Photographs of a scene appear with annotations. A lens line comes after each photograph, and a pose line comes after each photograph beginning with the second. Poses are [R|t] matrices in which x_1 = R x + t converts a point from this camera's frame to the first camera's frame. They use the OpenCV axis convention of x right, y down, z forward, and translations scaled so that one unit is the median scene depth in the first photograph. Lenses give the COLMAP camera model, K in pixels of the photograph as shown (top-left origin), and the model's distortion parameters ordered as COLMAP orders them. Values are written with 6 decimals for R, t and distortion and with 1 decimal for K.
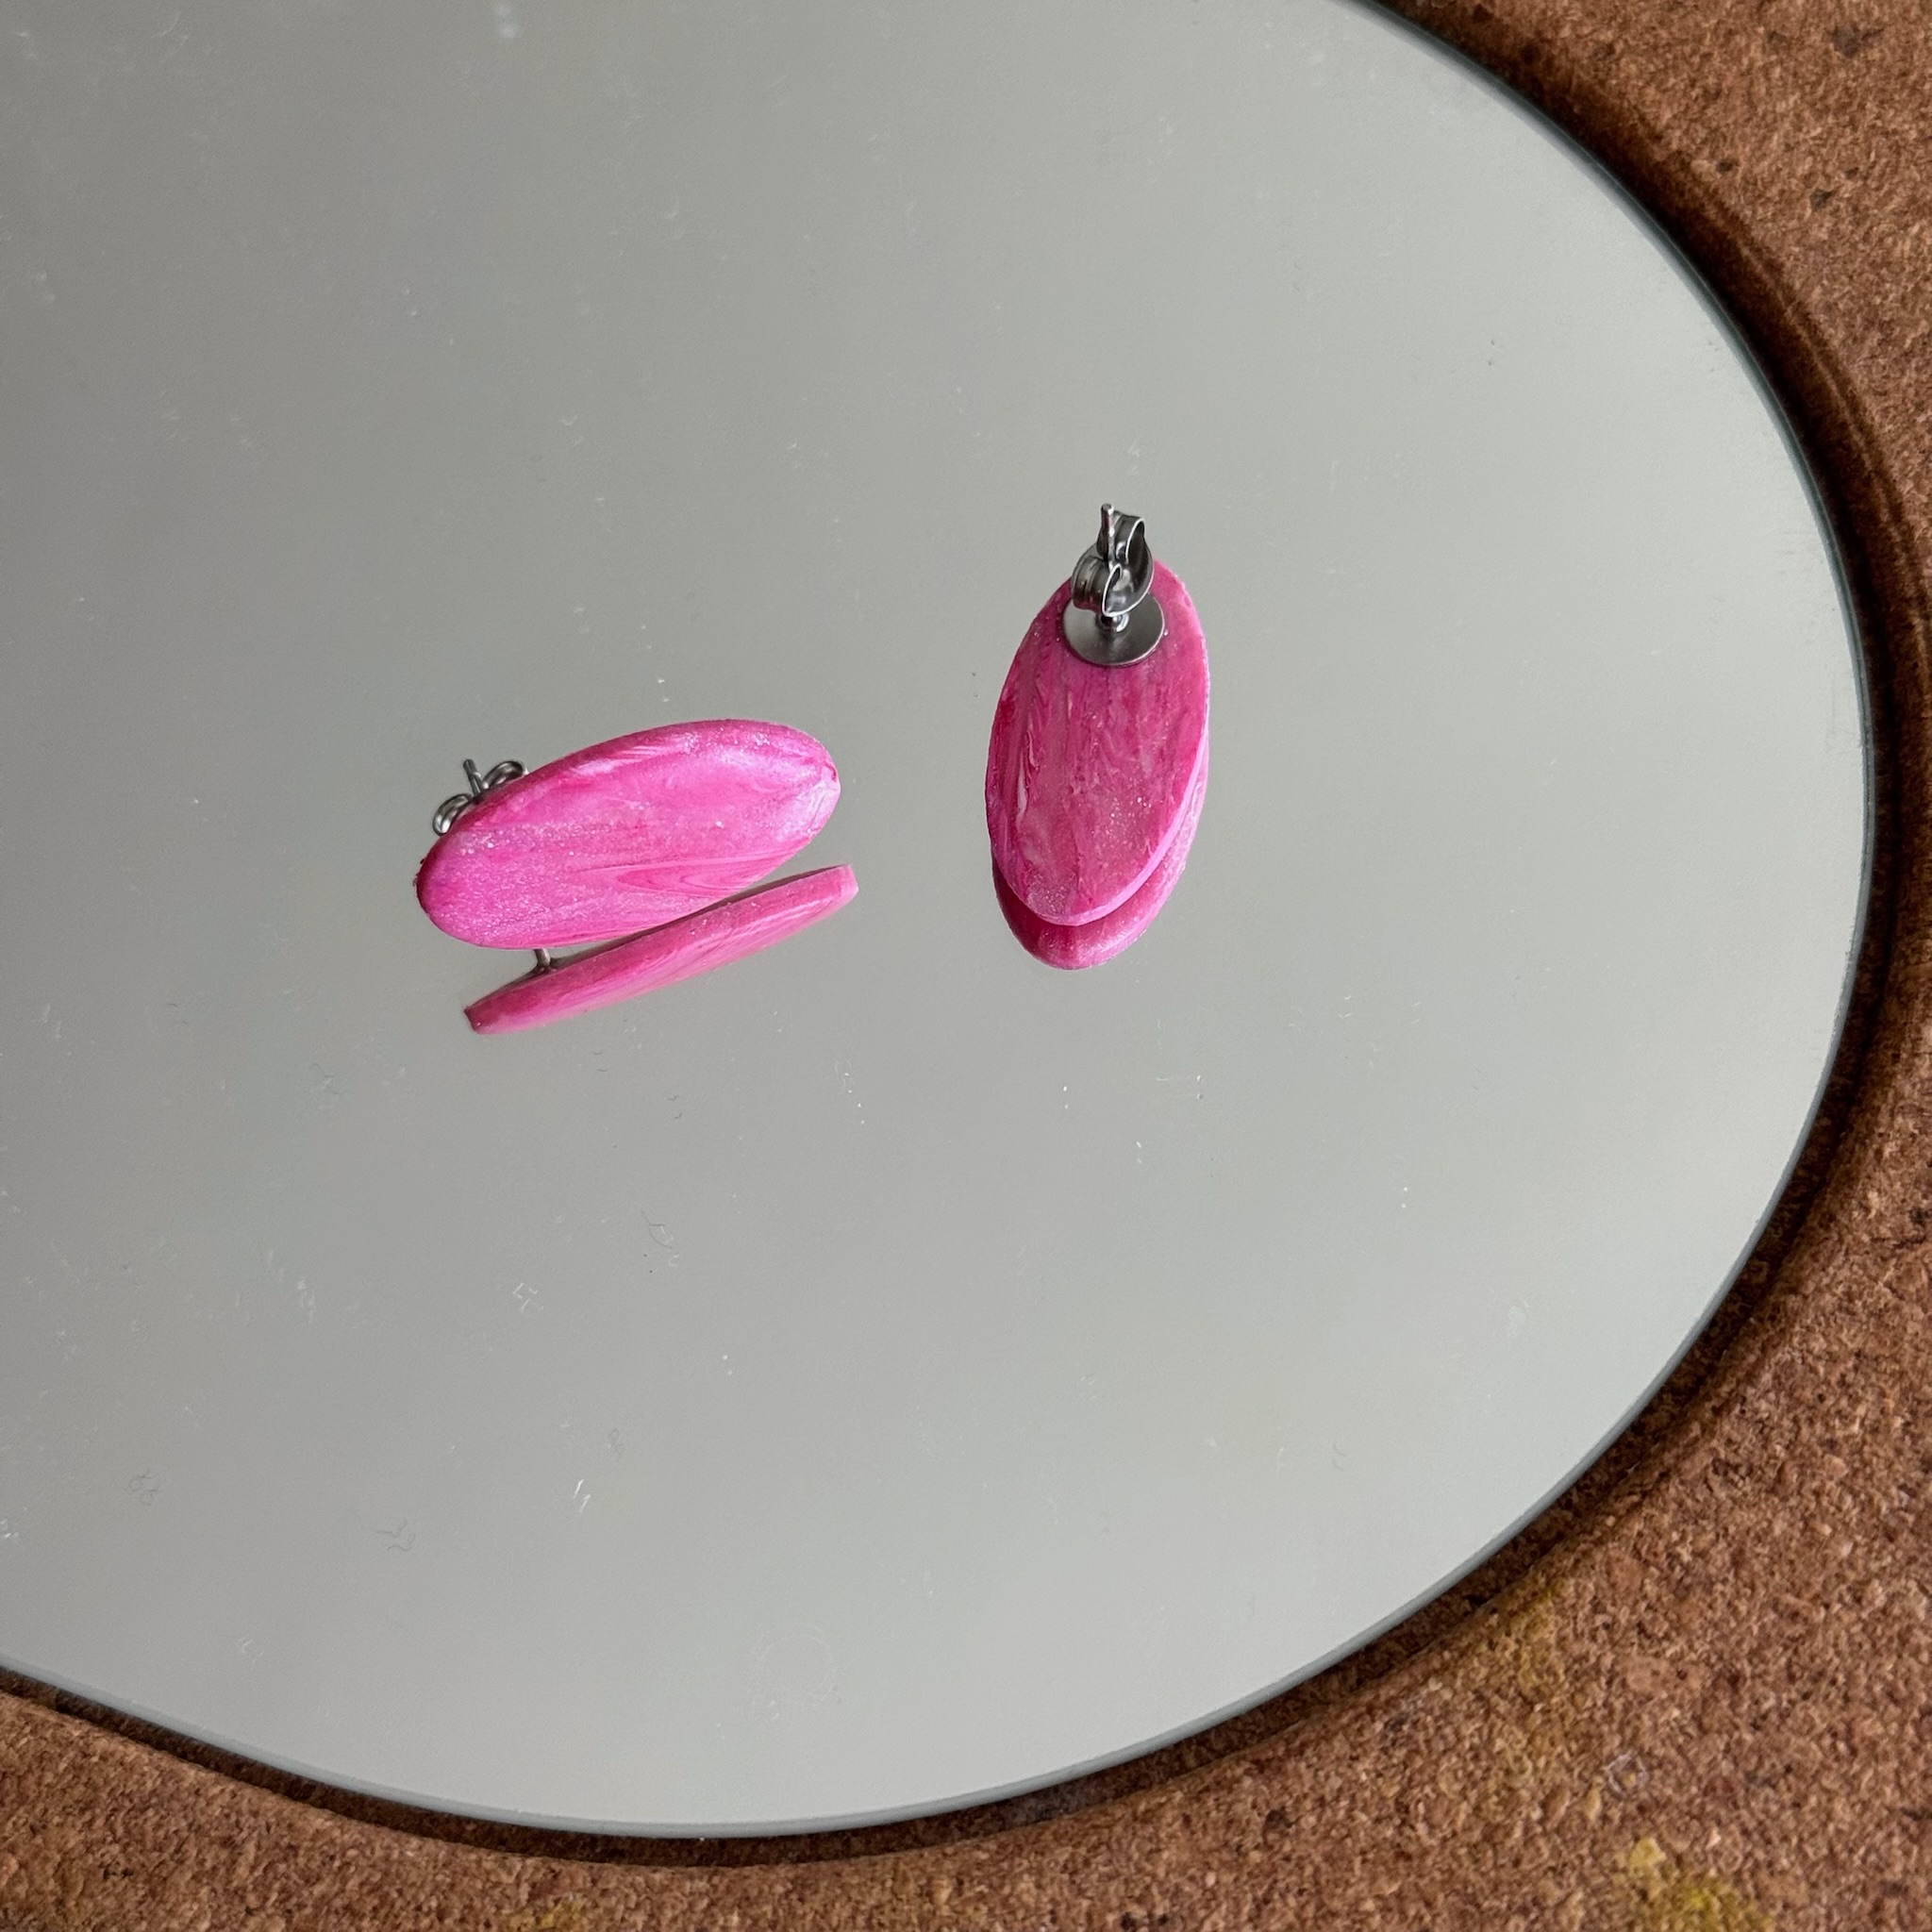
lens RADIAL K [[3808.9, 0, 980.6], [0, 3808.9, 959.2], [0, 0, 1]] dist [0.117291, 0.000000]
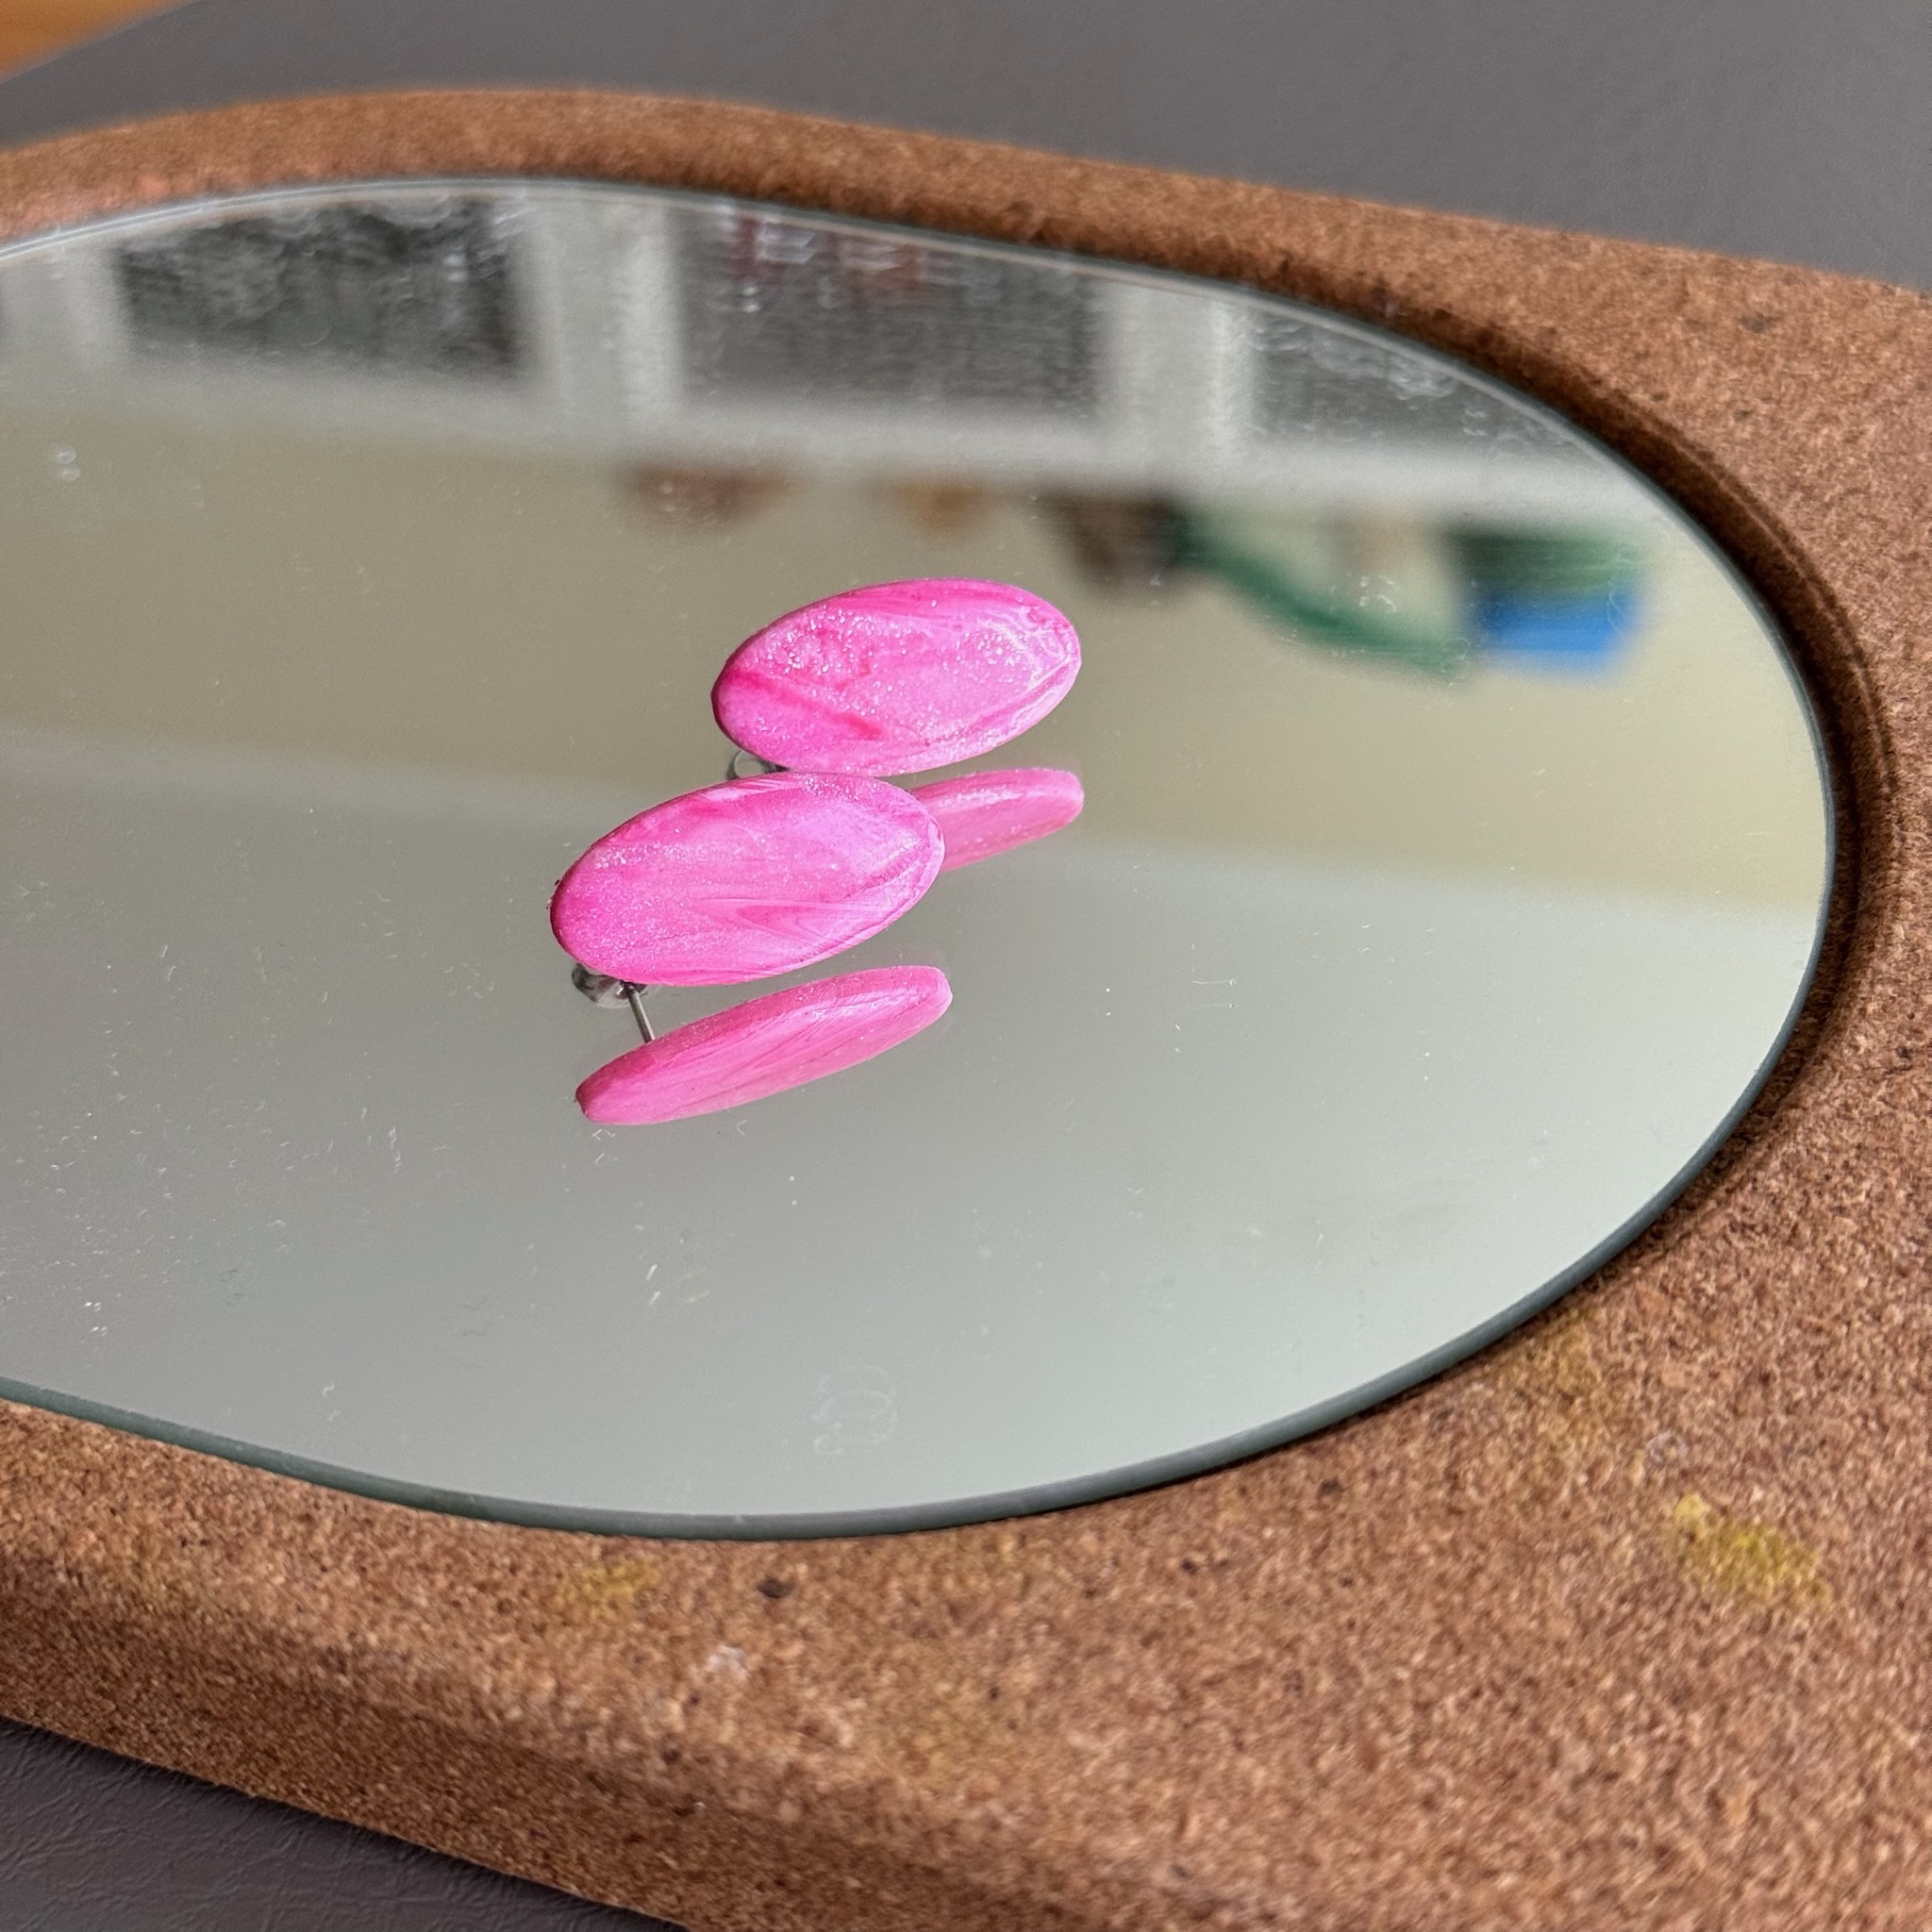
lens RADIAL K [[3808.9, 0, 968.1], [0, 3808.9, 951.9], [0, 0, 1]] dist [0.117291, 0.000000]
pose [[0.999858, 0.010095, 0.013496, -0.034571], [-0.004065, 0.921579, -0.388170, 0.481178], [-0.016357, 0.388060, 0.921489, 0.001657]]
